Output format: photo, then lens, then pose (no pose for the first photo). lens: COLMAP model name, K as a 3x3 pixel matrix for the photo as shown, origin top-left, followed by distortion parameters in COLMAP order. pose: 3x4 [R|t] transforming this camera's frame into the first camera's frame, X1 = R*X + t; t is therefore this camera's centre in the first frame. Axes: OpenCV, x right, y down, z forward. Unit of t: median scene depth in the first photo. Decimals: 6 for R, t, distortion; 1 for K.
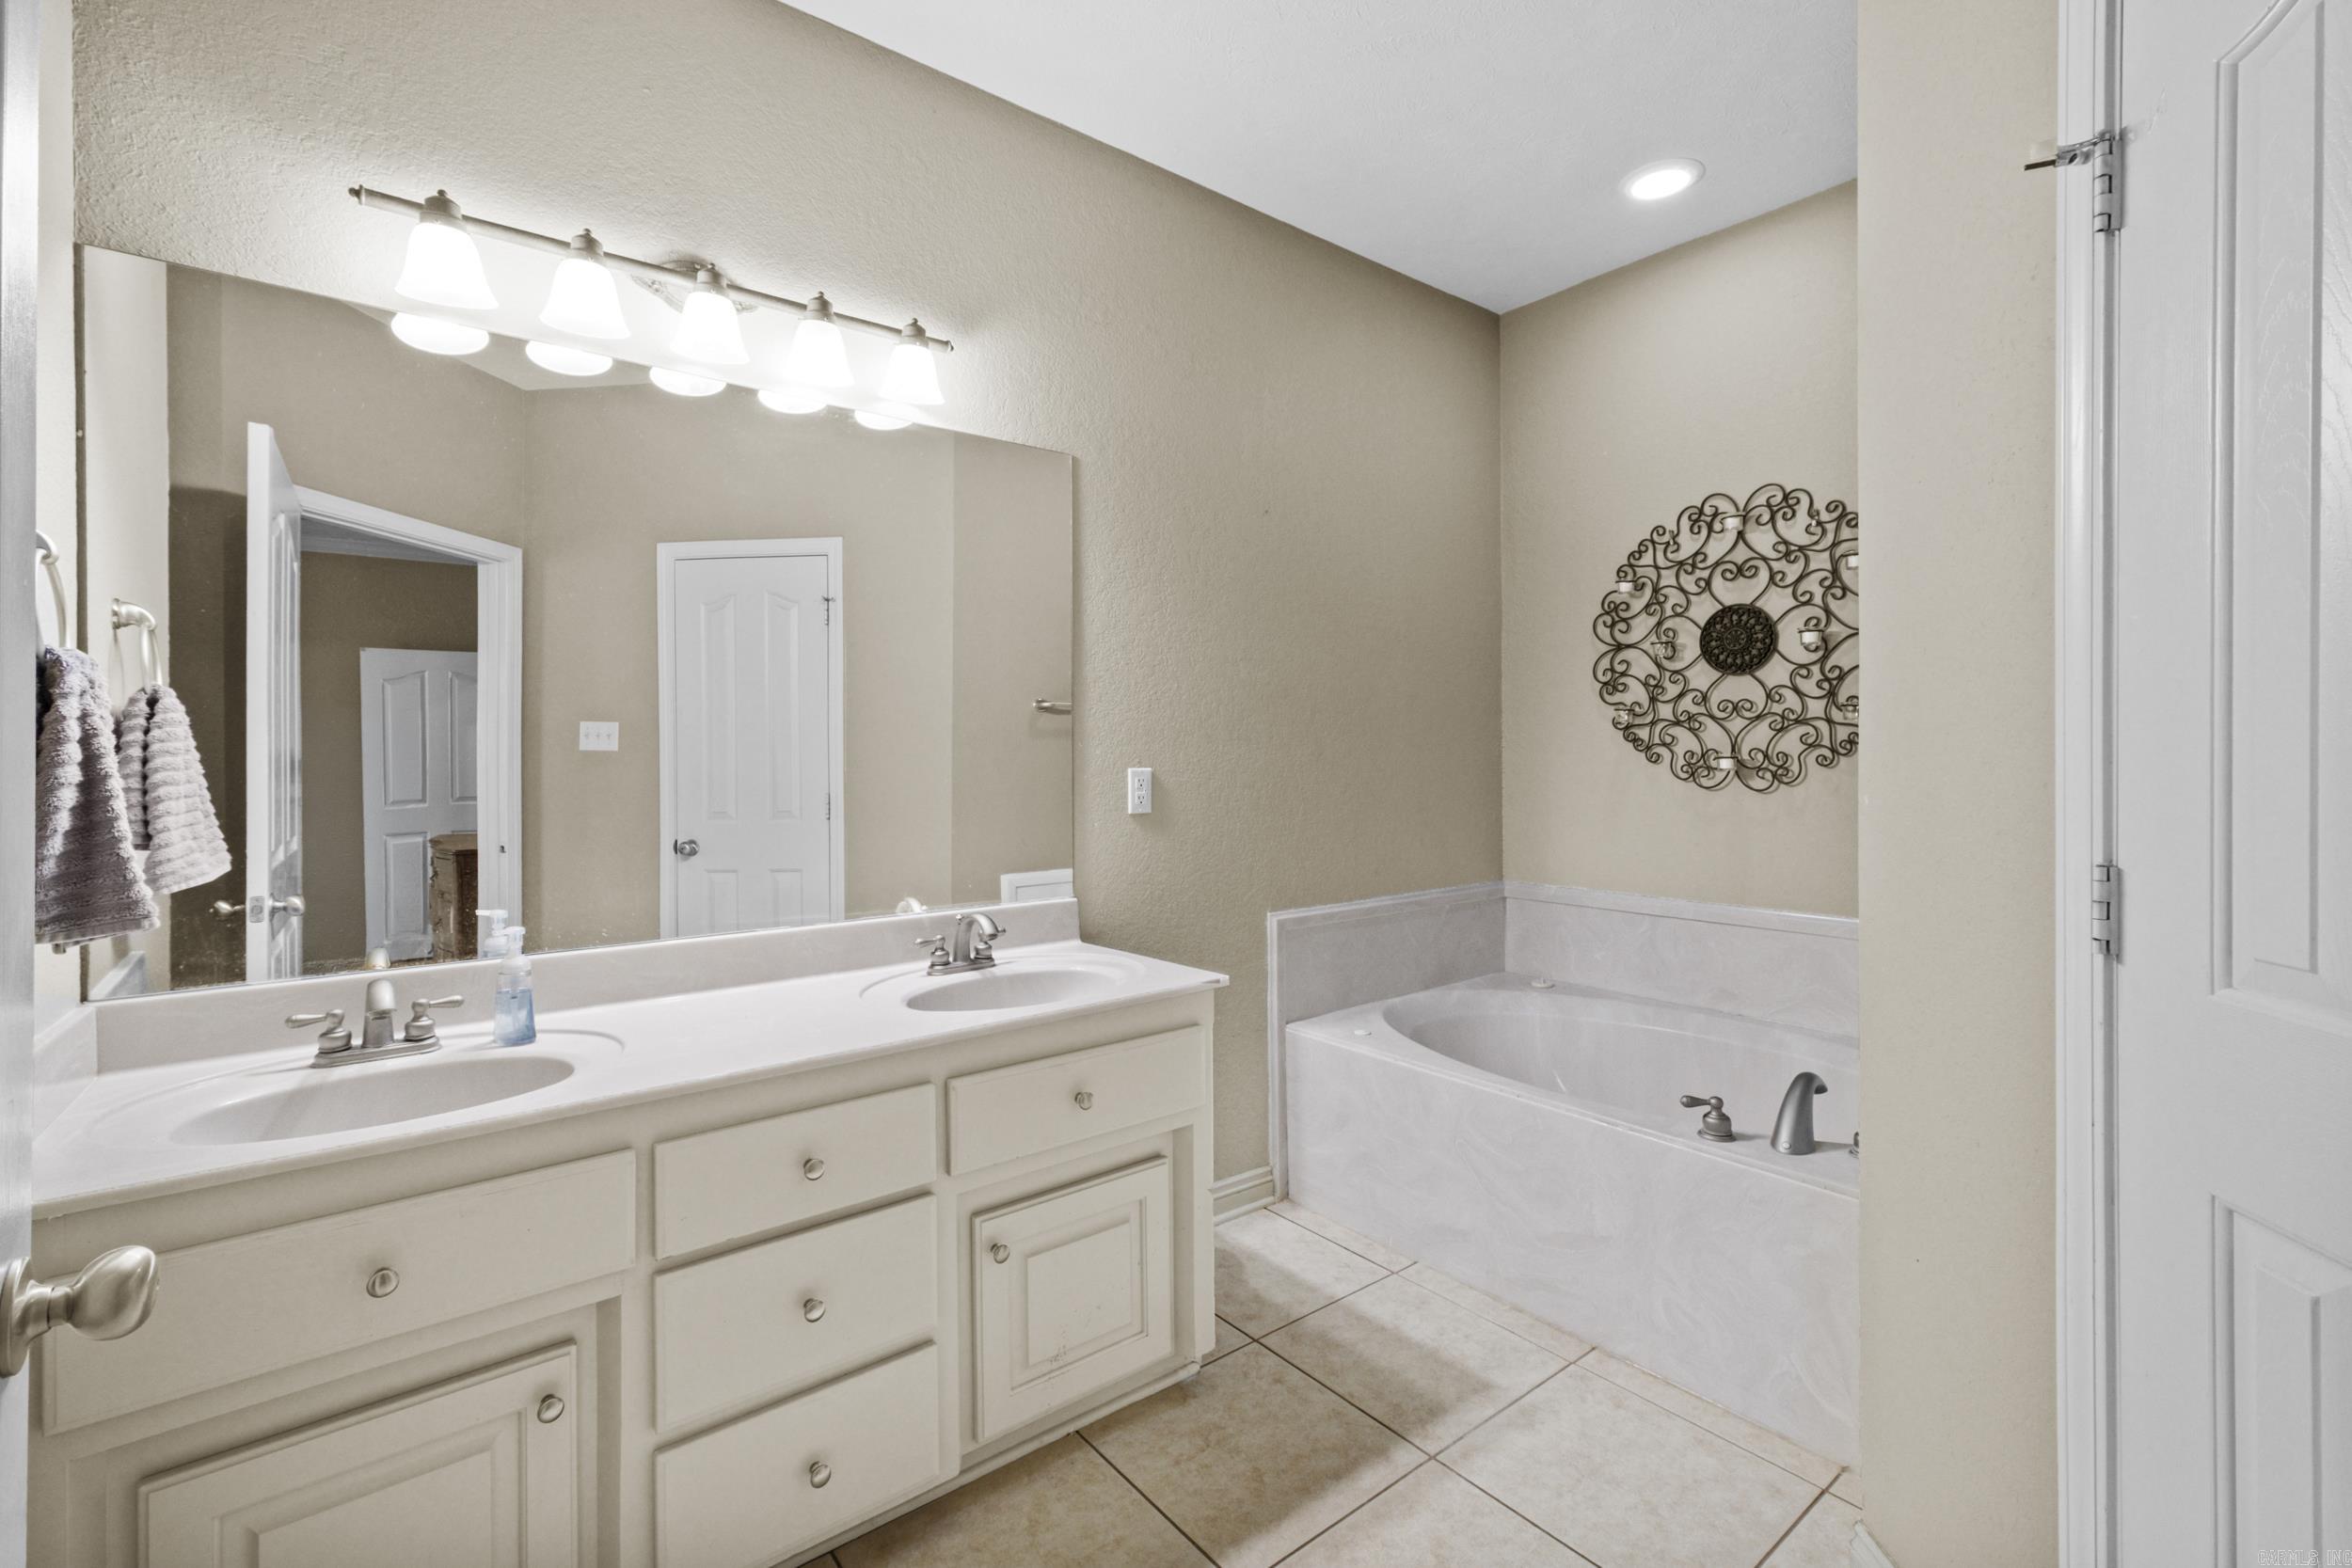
lens RADIAL K [[1018.0, 0, 1175.4], [0, 1018.0, 765.8], [0, 0, 1]] dist [0.008690, 0.001538]
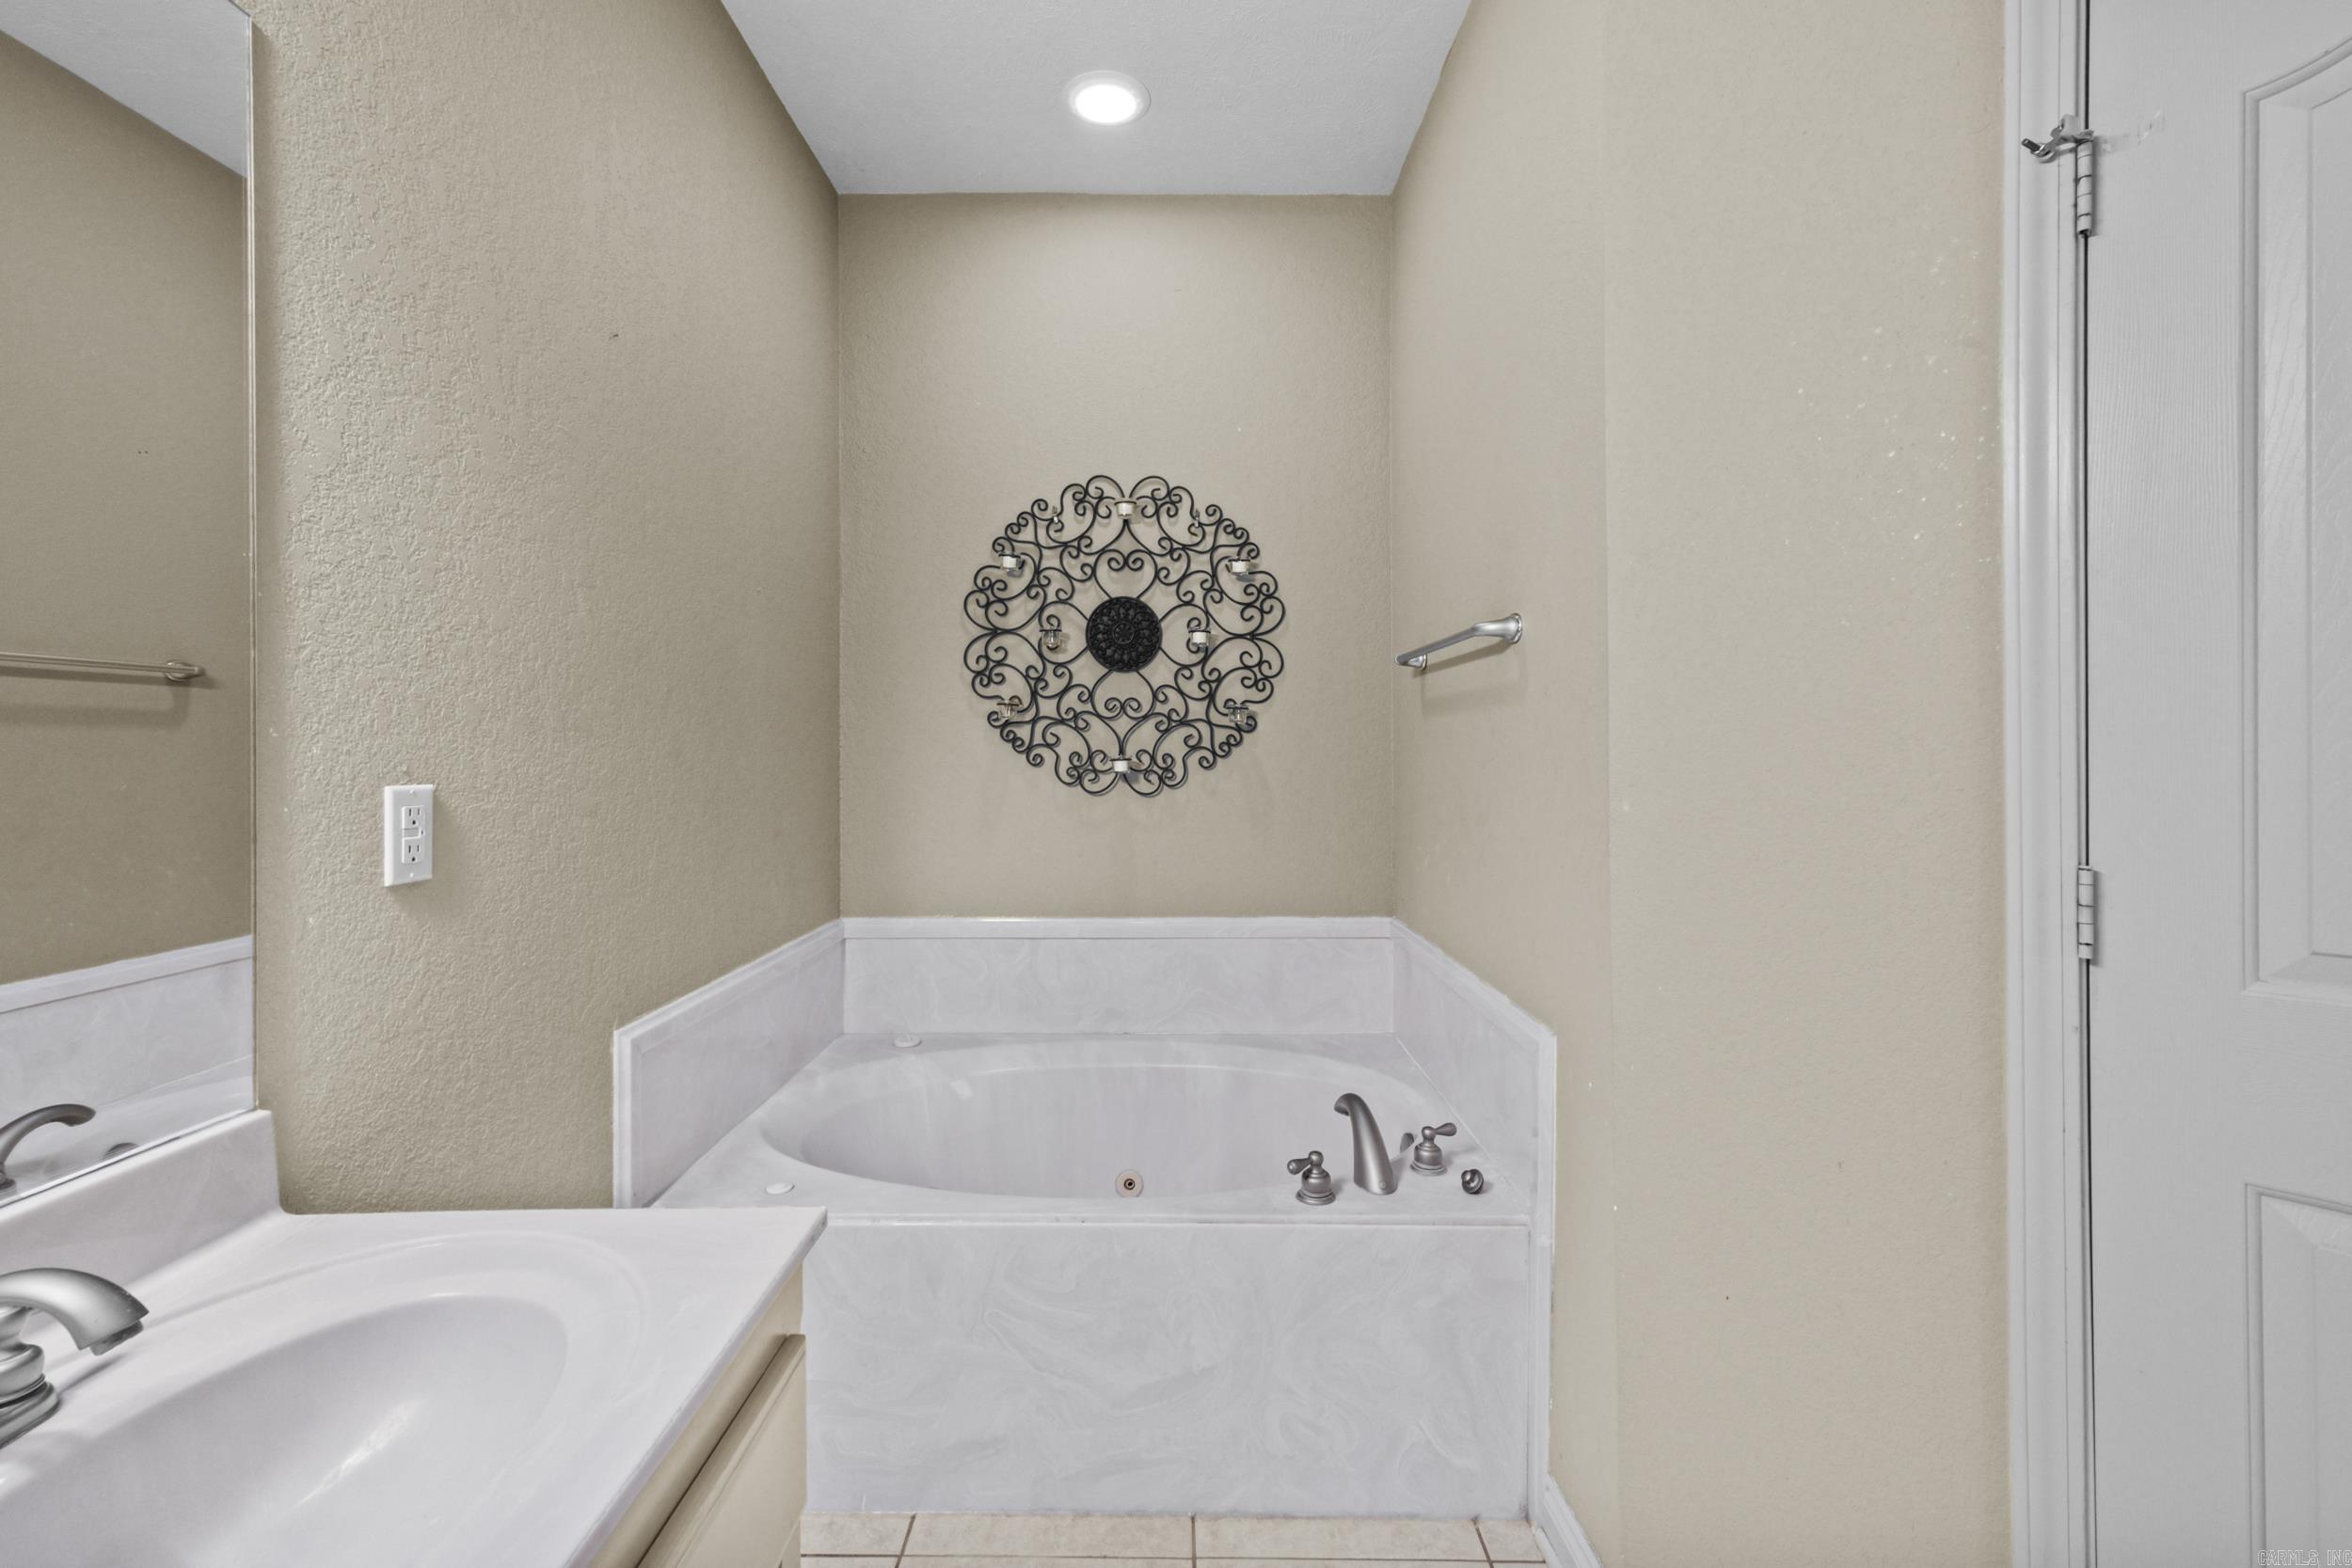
lens RADIAL K [[1018.0, 0, 1158.7], [0, 1018.0, 753.8], [0, 0, 1]] dist [0.008690, 0.001538]
pose [[0.633445, 0.001914, 0.773785, -0.160315], [0.008116, 0.999925, -0.009118, -0.004725], [-0.773745, 0.012056, 0.633382, 0.392283]]
